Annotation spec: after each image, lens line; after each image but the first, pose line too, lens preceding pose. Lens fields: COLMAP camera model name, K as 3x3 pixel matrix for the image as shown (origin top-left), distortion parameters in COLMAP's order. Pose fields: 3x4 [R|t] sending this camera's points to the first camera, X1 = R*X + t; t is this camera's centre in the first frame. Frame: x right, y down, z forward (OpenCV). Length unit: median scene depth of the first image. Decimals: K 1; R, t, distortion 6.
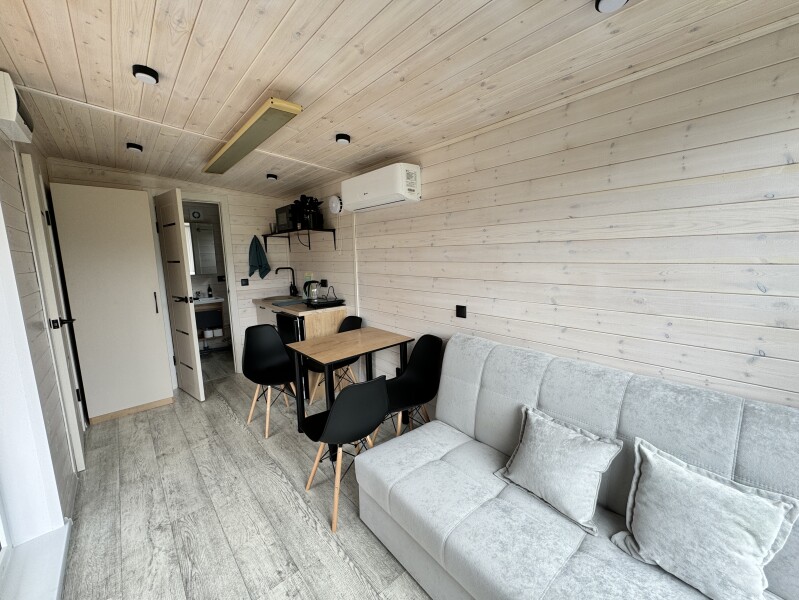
lens RADIAL K [[317.5, 0, 399.5], [0, 317.5, 300.0], [0, 0, 1]] dist [-0.002829, 0.000089]
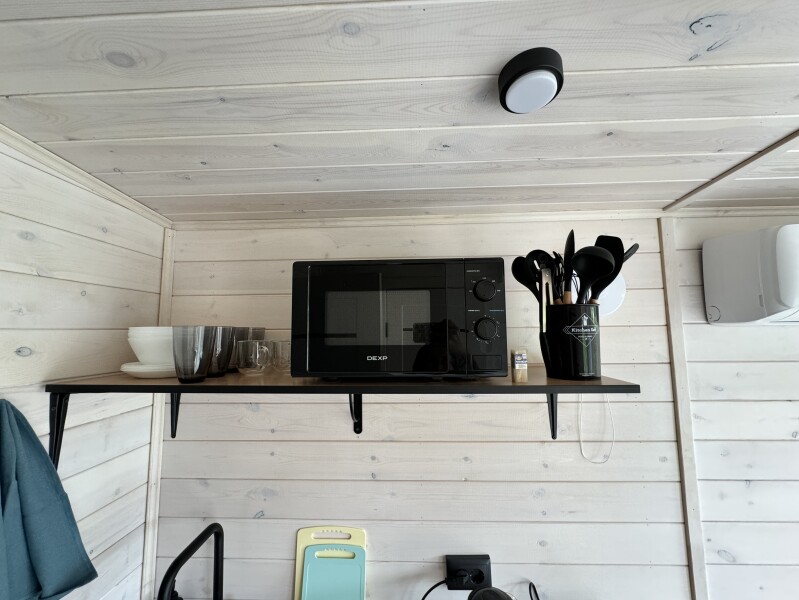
lens RADIAL K [[317.5, 0, 399.5], [0, 317.5, 300.0], [0, 0, 1]] dist [-0.002829, 0.000089]
pose [[0.692079, 0.087440, 0.716506, -0.815823], [0.099031, 0.971747, -0.214244, -0.370526], [-0.714996, 0.219230, 0.663867, 1.421199]]
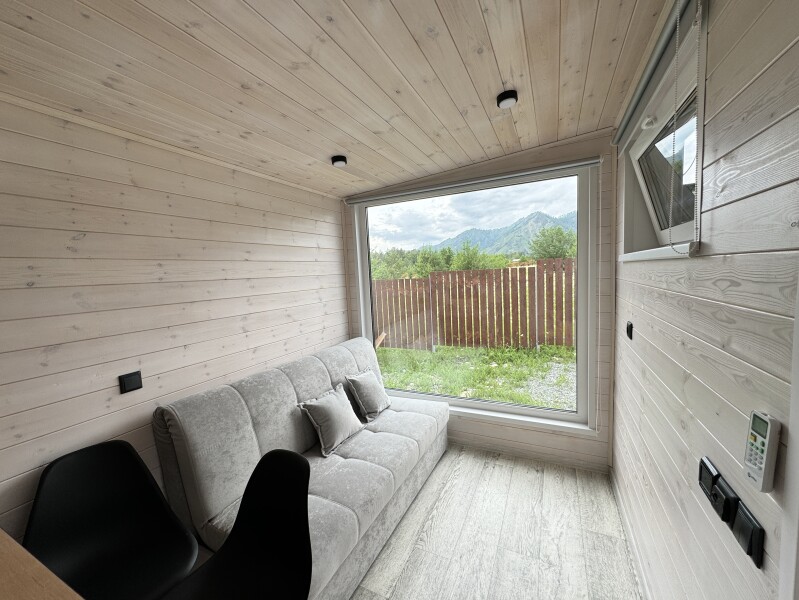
lens RADIAL K [[317.5, 0, 399.5], [0, 317.5, 300.0], [0, 0, 1]] dist [-0.002829, 0.000089]
pose [[-0.380862, -0.040359, 0.923751, -0.660318], [0.187597, 0.974896, 0.119939, -0.111300], [-0.905401, 0.218973, -0.363729, 0.728854]]
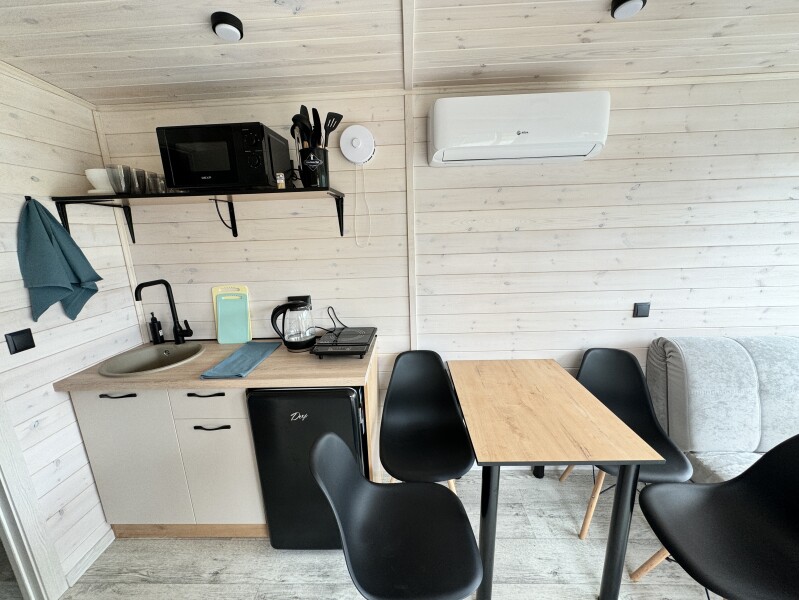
lens RADIAL K [[317.5, 0, 399.5], [0, 317.5, 300.0], [0, 0, 1]] dist [-0.002829, 0.000089]
pose [[0.685716, -0.160292, 0.710001, -0.831857], [0.123483, 0.986929, 0.103553, -0.155302], [-0.717319, 0.016665, 0.696546, 0.925187]]
